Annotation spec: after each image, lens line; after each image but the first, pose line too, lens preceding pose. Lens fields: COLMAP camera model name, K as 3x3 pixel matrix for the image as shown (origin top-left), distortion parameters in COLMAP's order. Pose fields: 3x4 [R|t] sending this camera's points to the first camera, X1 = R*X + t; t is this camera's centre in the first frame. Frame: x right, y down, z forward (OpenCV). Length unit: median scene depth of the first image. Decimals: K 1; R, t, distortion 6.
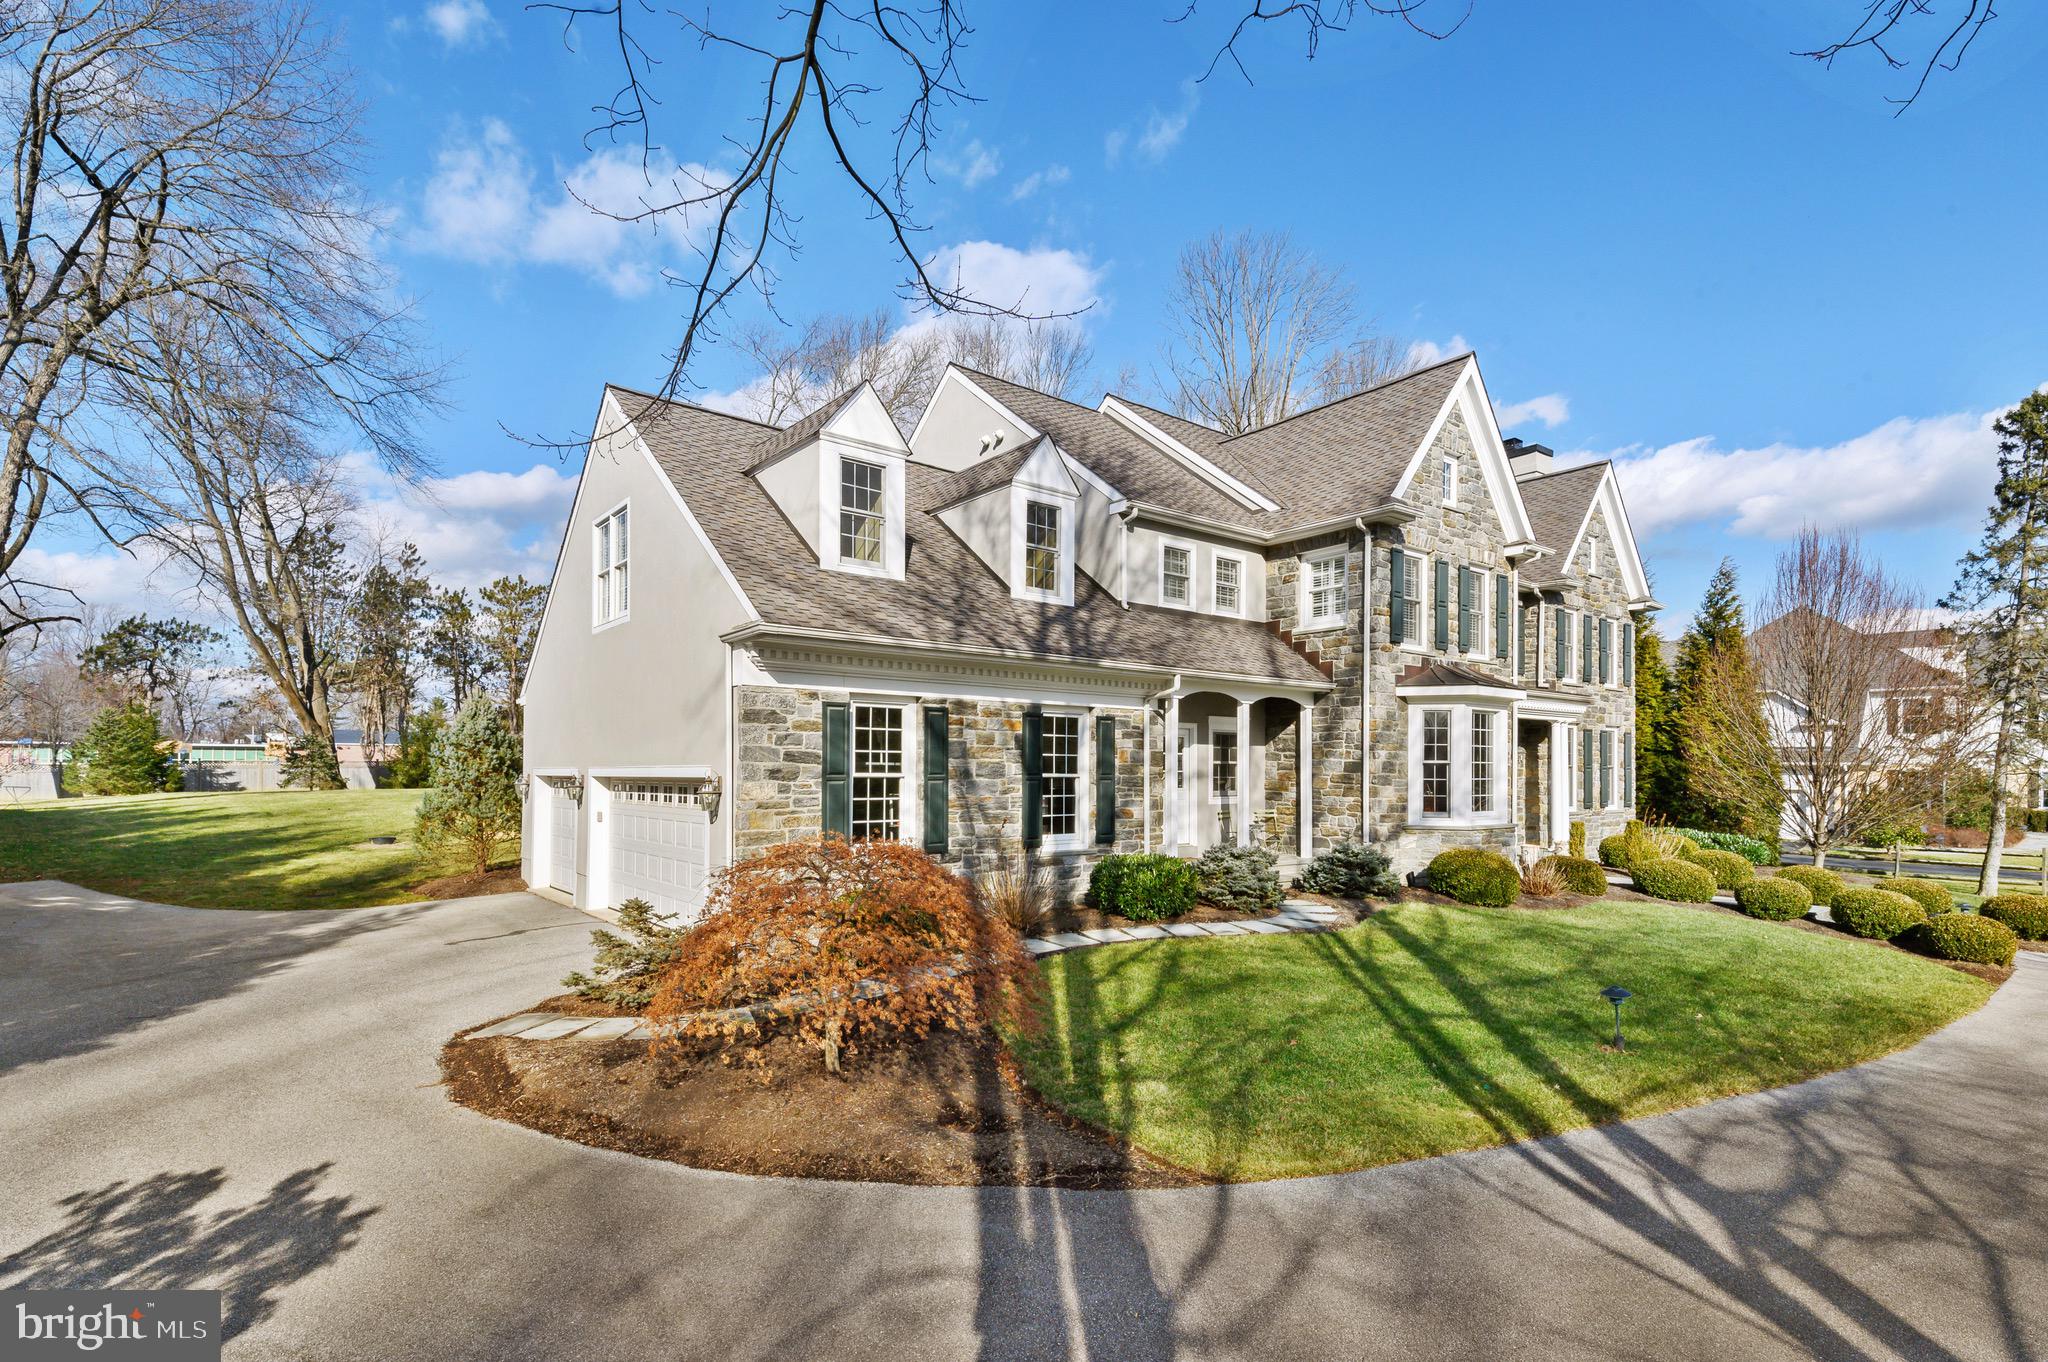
lens RADIAL K [[945.5, 0, 1023.9], [0, 945.5, 725.9], [0, 0, 1]] dist [0.106938, -0.041912]
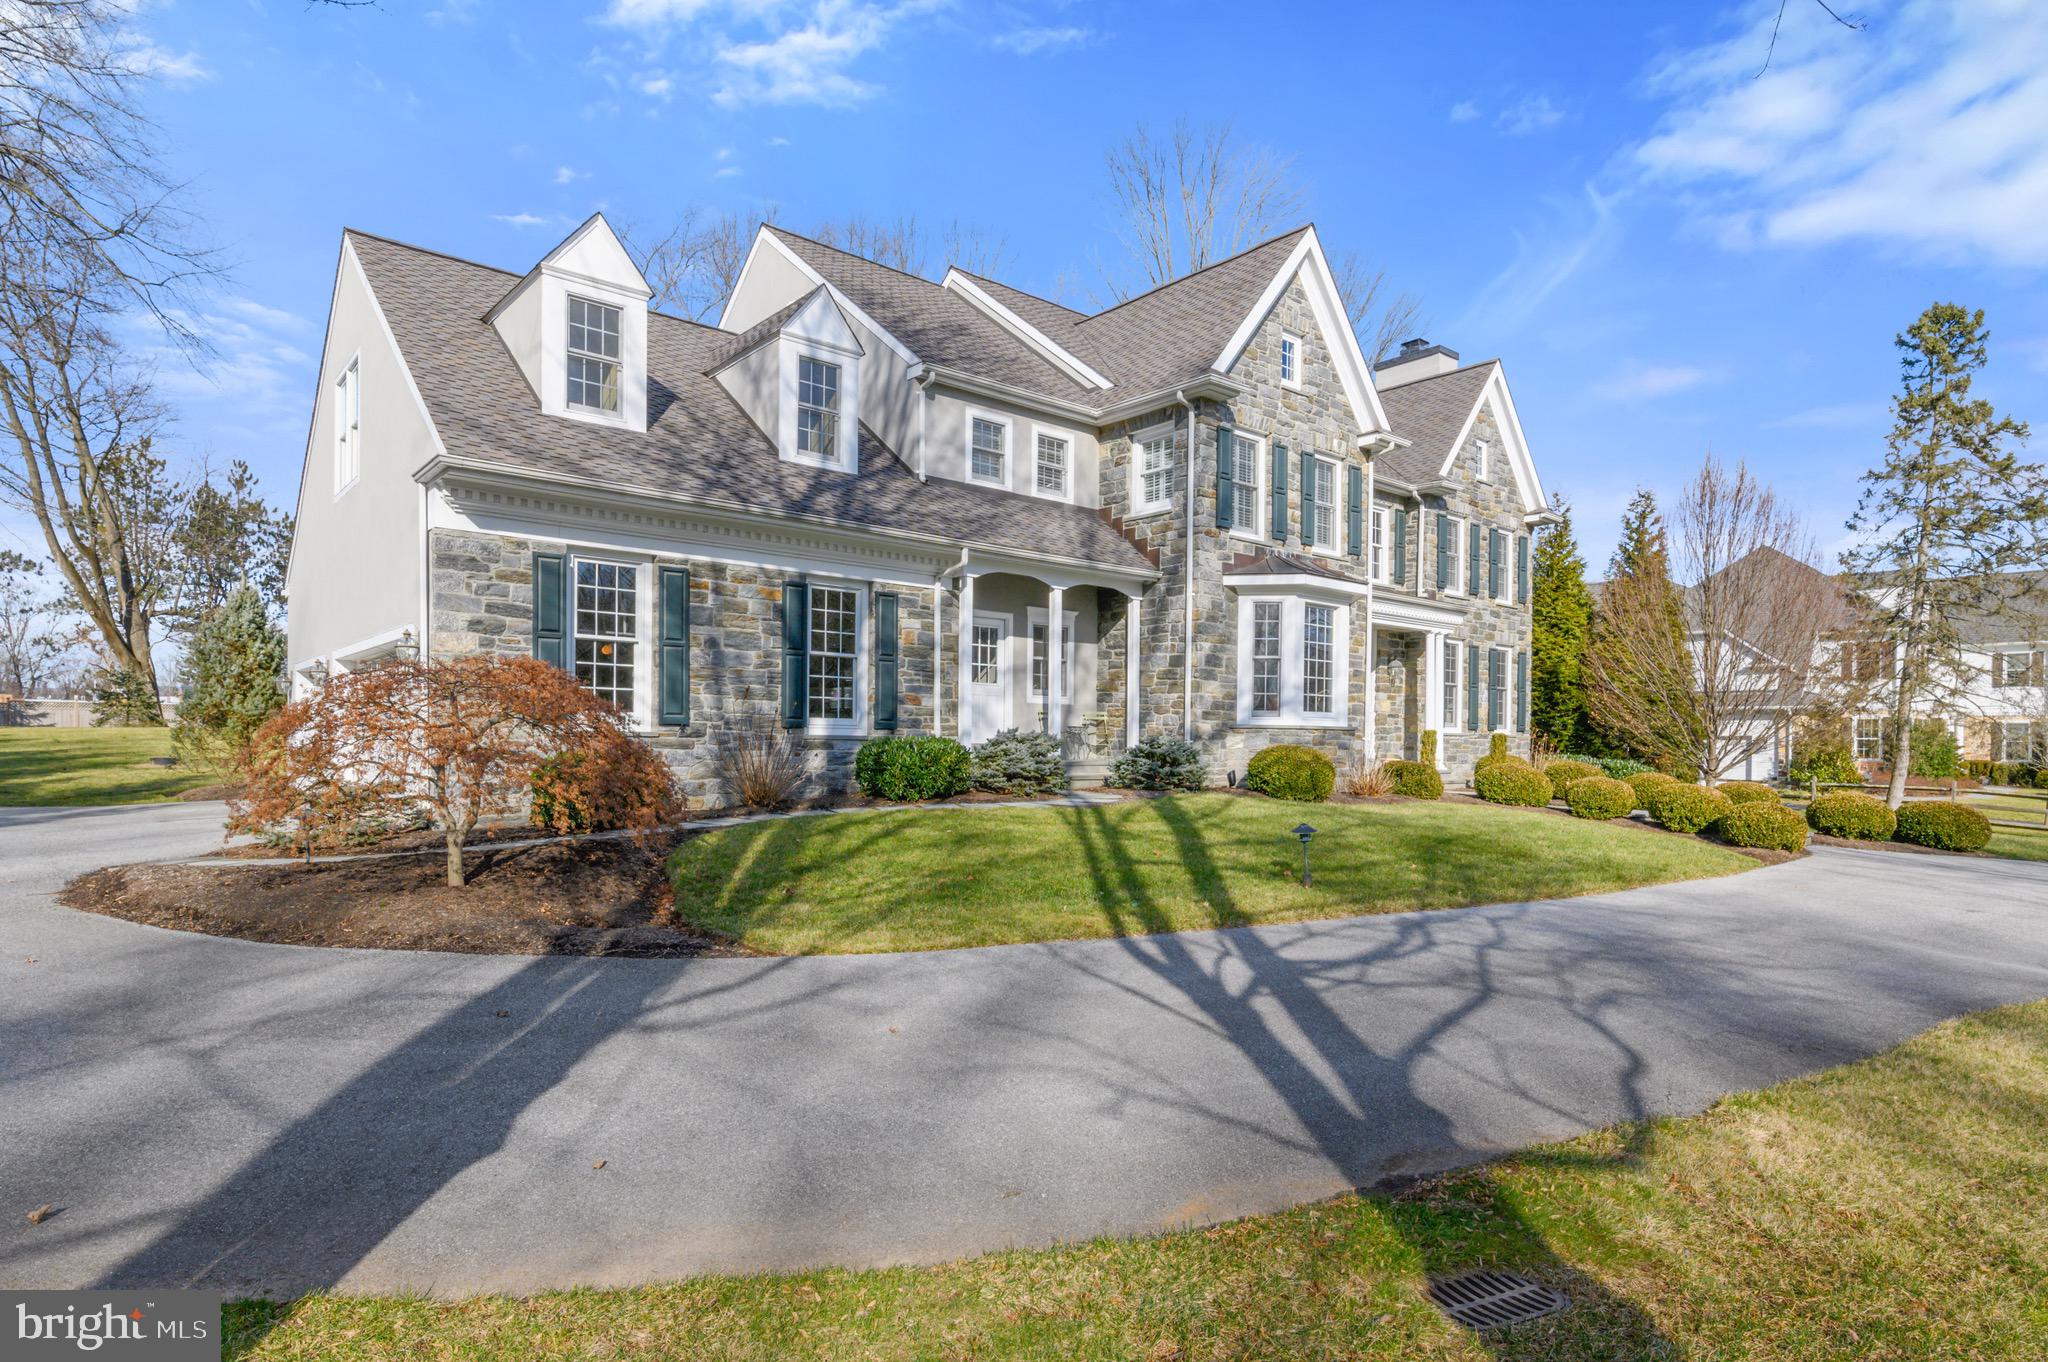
lens RADIAL K [[1090.9, 0, 1031.2], [0, 1090.9, 723.8], [0, 0, 1]] dist [0.019356, 0.000683]
pose [[0.999639, 0.003767, 0.026584, 0.172522], [-0.004265, 0.999816, 0.018682, 0.084333], [-0.026509, -0.018789, 0.999472, -0.059689]]
